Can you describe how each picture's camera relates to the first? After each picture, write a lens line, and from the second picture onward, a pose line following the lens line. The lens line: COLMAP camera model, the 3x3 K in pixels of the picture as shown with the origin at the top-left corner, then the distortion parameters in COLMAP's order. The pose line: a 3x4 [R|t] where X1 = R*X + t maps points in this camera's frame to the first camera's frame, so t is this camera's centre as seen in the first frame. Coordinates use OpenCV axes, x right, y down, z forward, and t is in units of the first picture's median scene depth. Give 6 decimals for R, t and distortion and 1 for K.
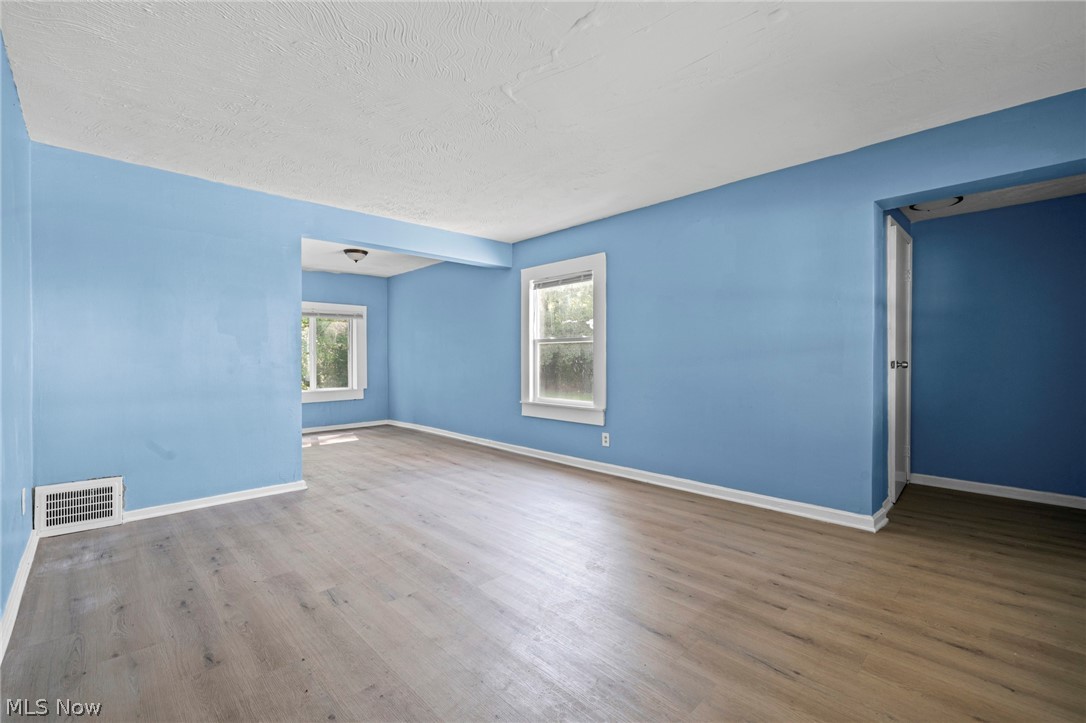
lens RADIAL K [[465.2, 0, 541.0], [0, 465.2, 362.7], [0, 0, 1]] dist [0.000412, 0.000067]
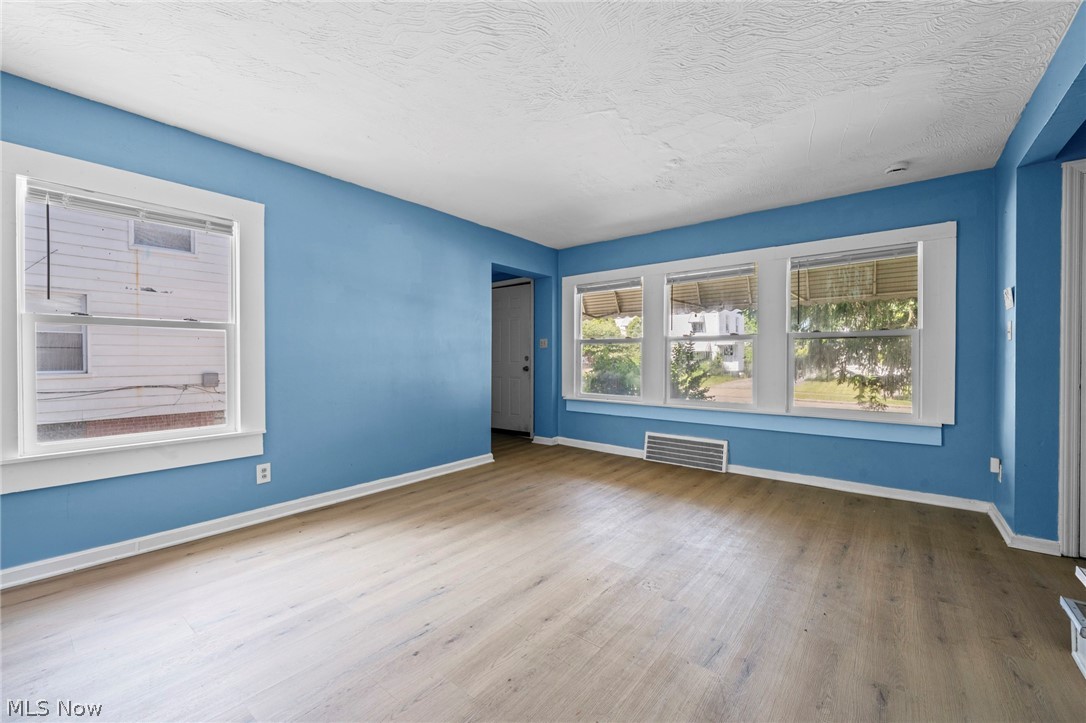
lens RADIAL K [[434.8, 0, 540.7], [0, 434.8, 360.2], [0, 0, 1]] dist [-0.000540, -0.000026]
pose [[-0.118074, -0.005970, 0.992987, -0.883110], [0.007815, 0.999945, 0.006942, -0.008916], [-0.992974, 0.008580, -0.118021, 1.055637]]
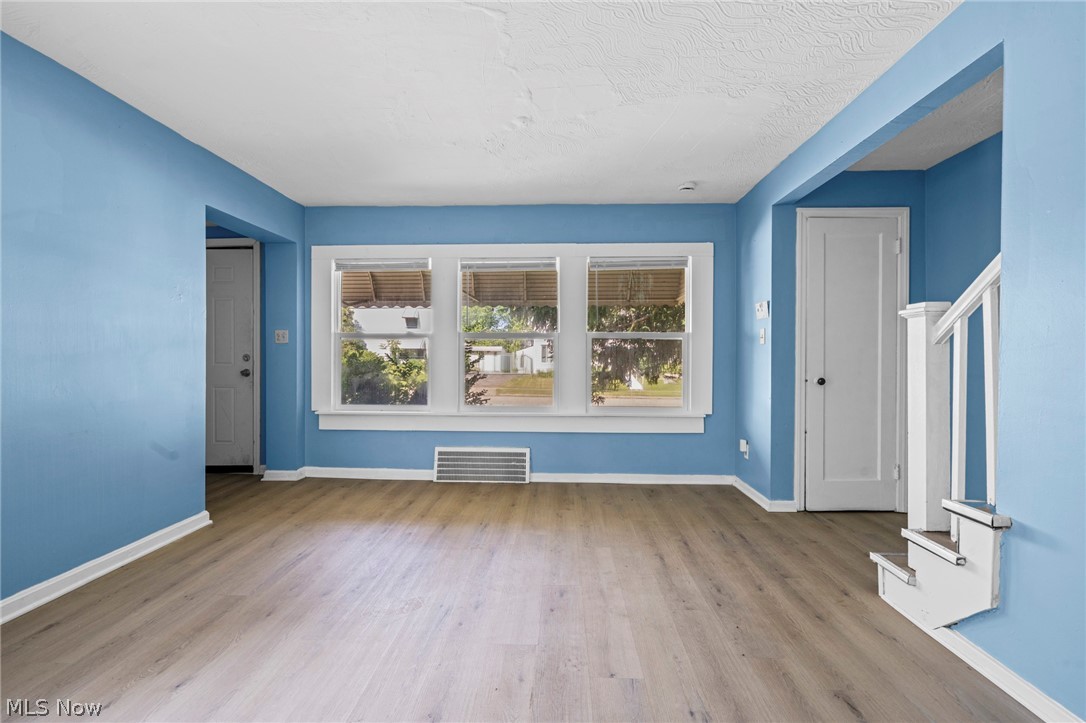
lens RADIAL K [[465.4, 0, 540.7], [0, 465.4, 358.9], [0, 0, 1]] dist [0.000374, 0.000066]
pose [[-0.686558, -0.006810, 0.727044, -0.572316], [0.003677, 0.999911, 0.012838, -0.016174], [-0.727066, 0.011488, -0.686471, 1.222669]]
